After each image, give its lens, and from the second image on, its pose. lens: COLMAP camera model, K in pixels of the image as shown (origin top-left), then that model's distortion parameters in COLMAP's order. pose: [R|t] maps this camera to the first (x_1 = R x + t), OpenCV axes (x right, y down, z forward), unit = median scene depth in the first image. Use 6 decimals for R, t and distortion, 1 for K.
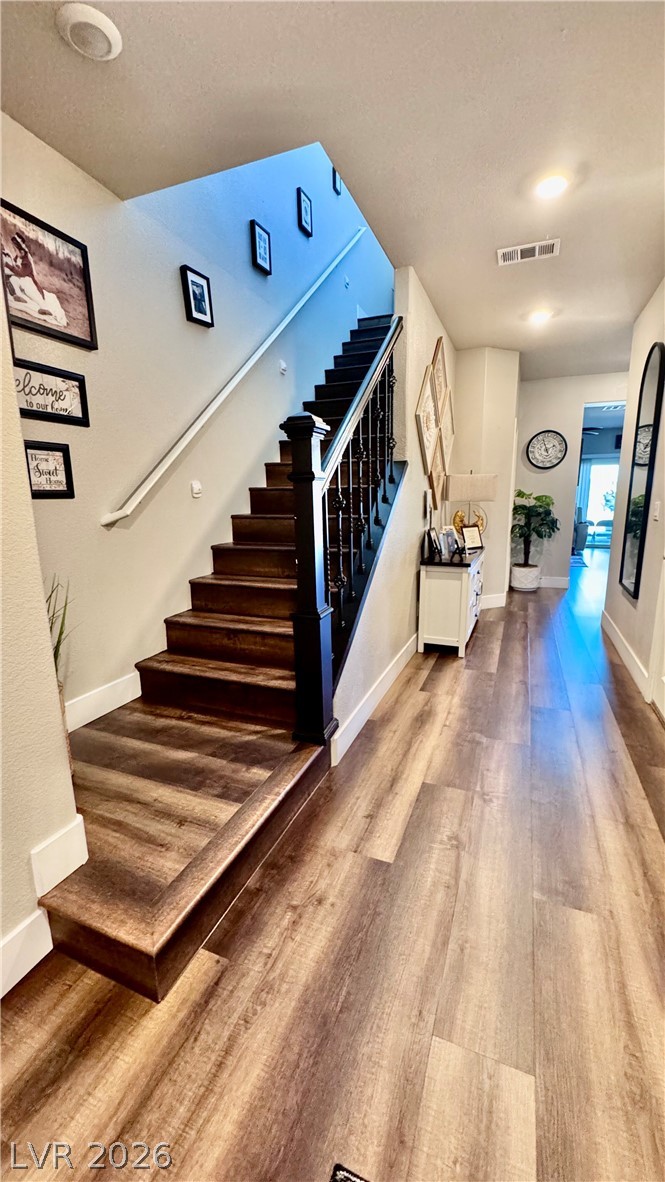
lens RADIAL K [[472.0, 0, 332.5], [0, 472.0, 591.0], [0, 0, 1]] dist [-0.001177, -0.000286]
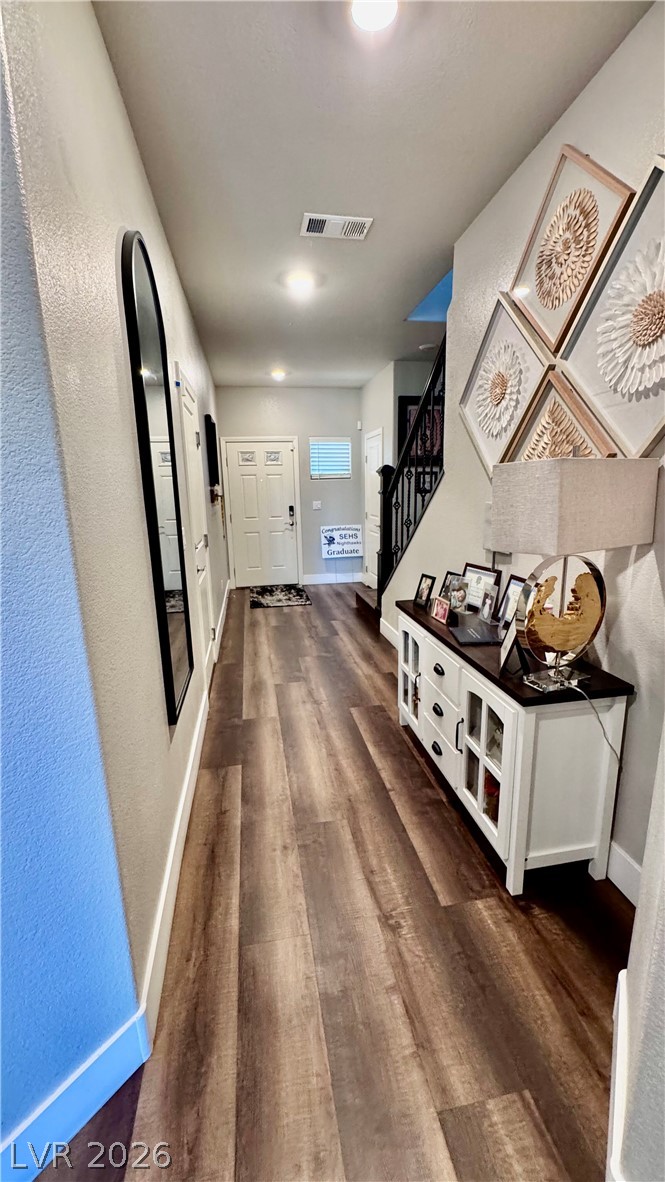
lens RADIAL K [[472.0, 0, 332.5], [0, 472.0, 591.0], [0, 0, 1]] dist [-0.001177, -0.000286]
pose [[-0.847731, 0.143555, -0.510631, 0.991225], [-0.071900, 0.922696, 0.378765, -0.456155], [0.525531, 0.357806, -0.771876, 1.983759]]
